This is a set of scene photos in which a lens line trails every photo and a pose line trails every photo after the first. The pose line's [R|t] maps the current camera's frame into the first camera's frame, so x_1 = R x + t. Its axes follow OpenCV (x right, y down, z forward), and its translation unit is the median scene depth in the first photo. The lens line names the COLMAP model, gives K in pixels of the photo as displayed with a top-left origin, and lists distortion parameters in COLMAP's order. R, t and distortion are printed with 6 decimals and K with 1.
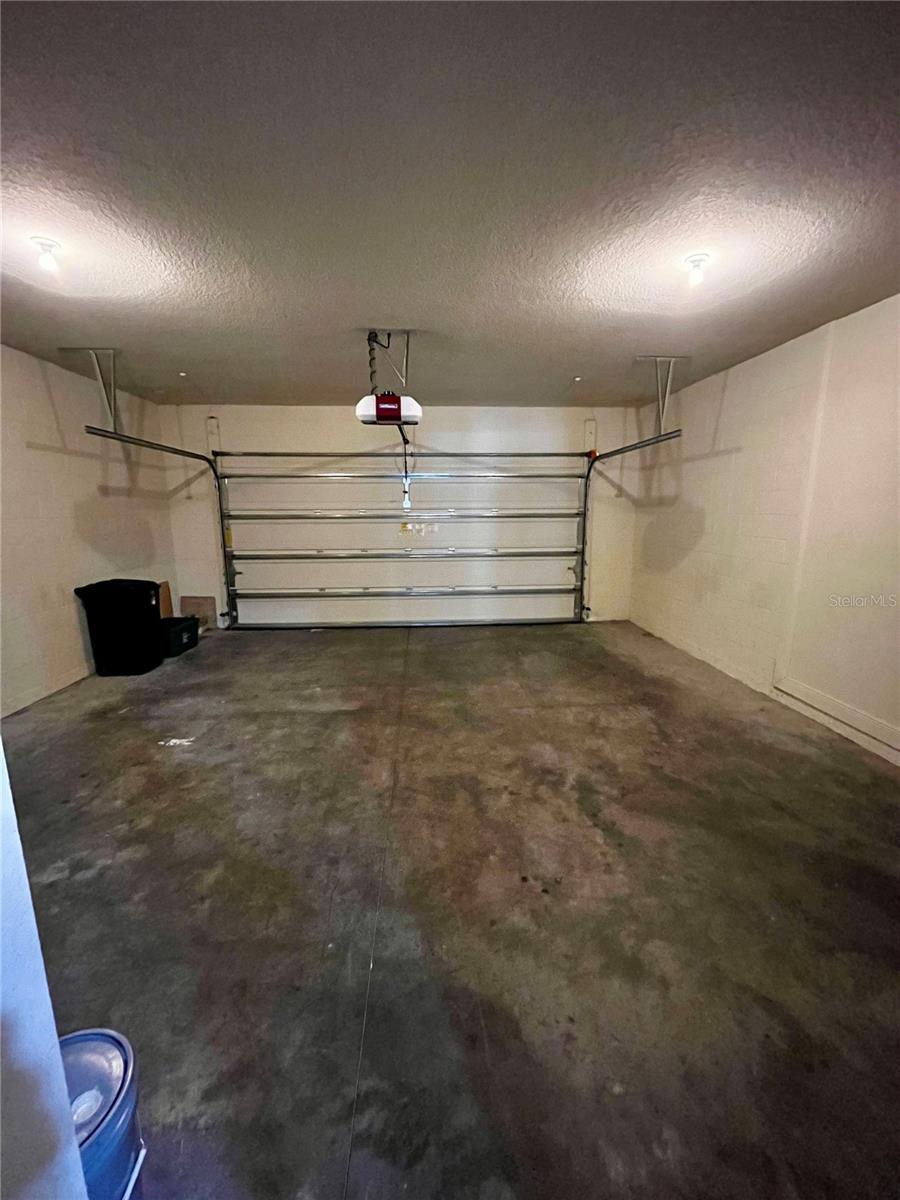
lens RADIAL K [[483.2, 0, 449.6], [0, 483.2, 600.0], [0, 0, 1]] dist [-0.001215, -0.000668]
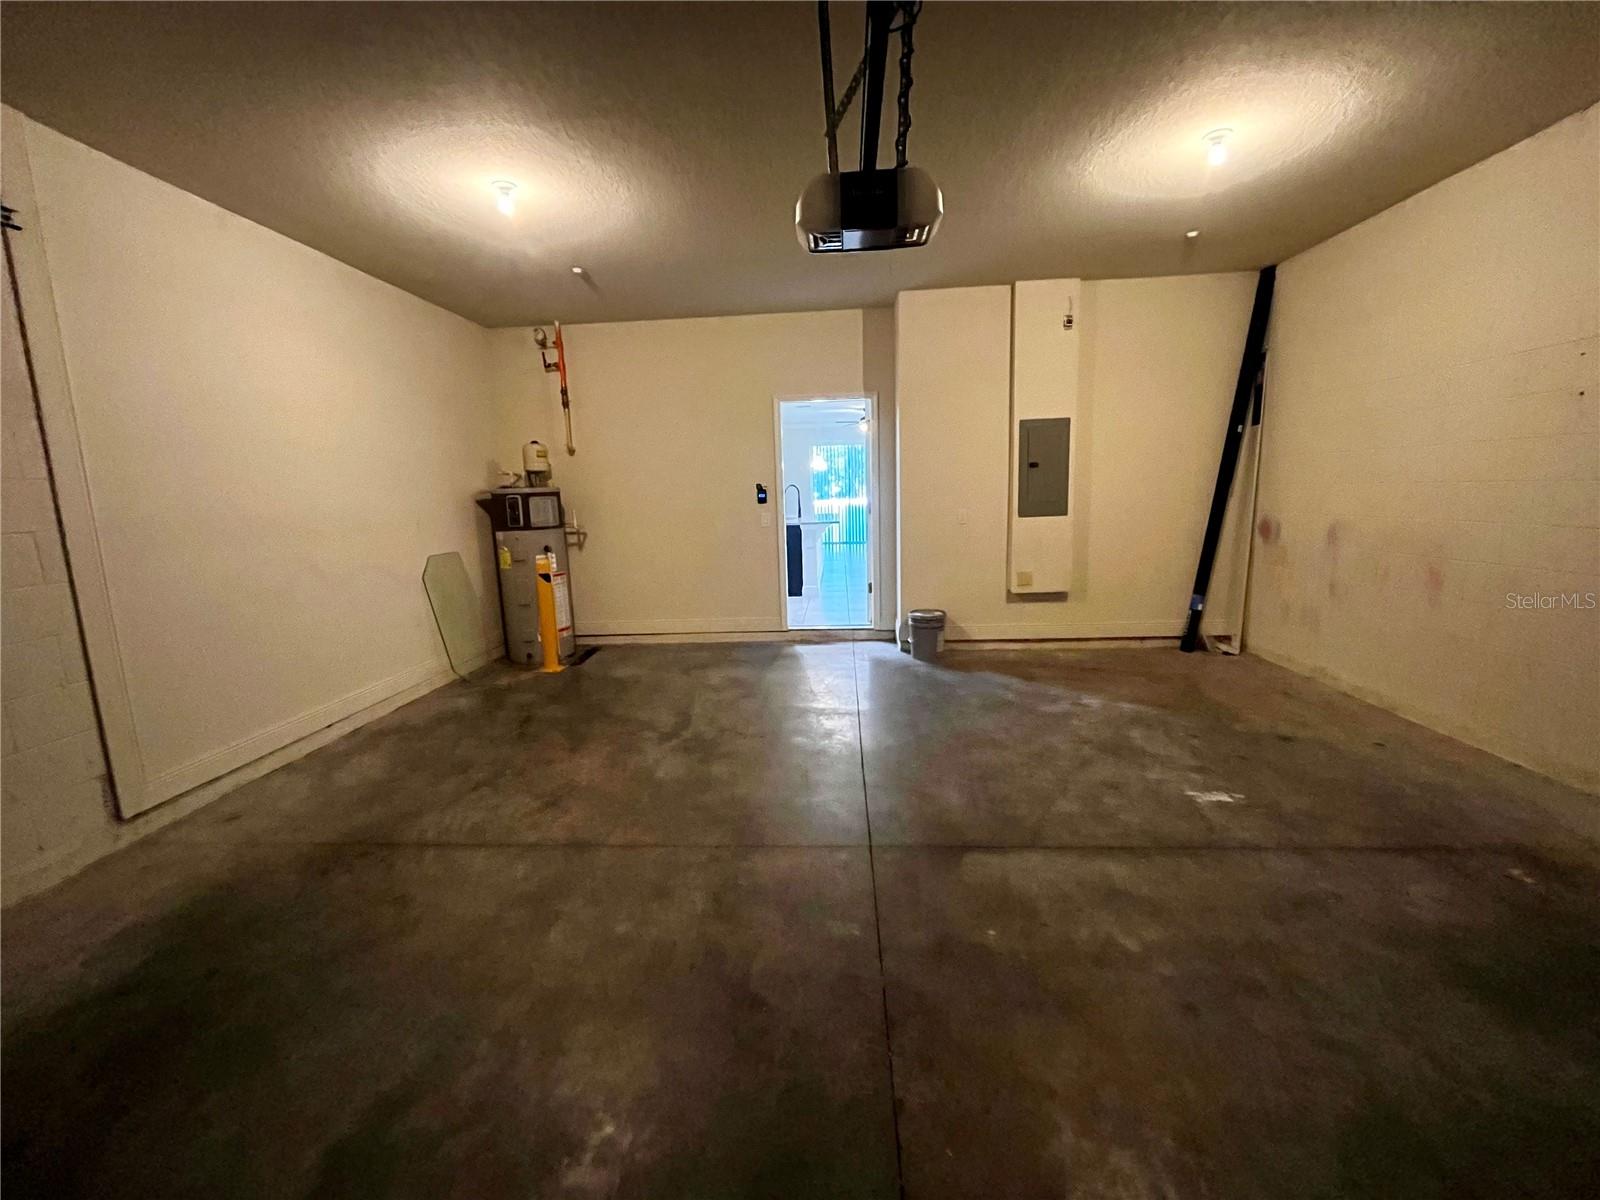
lens RADIAL K [[644.2, 0, 798.1], [0, 644.2, 595.1], [0, 0, 1]] dist [-0.001215, -0.000668]
pose [[-0.992374, 0.017862, 0.121960, -0.127637], [0.059146, 0.937100, 0.344014, -0.271026], [-0.108144, 0.348604, -0.931010, 1.723972]]
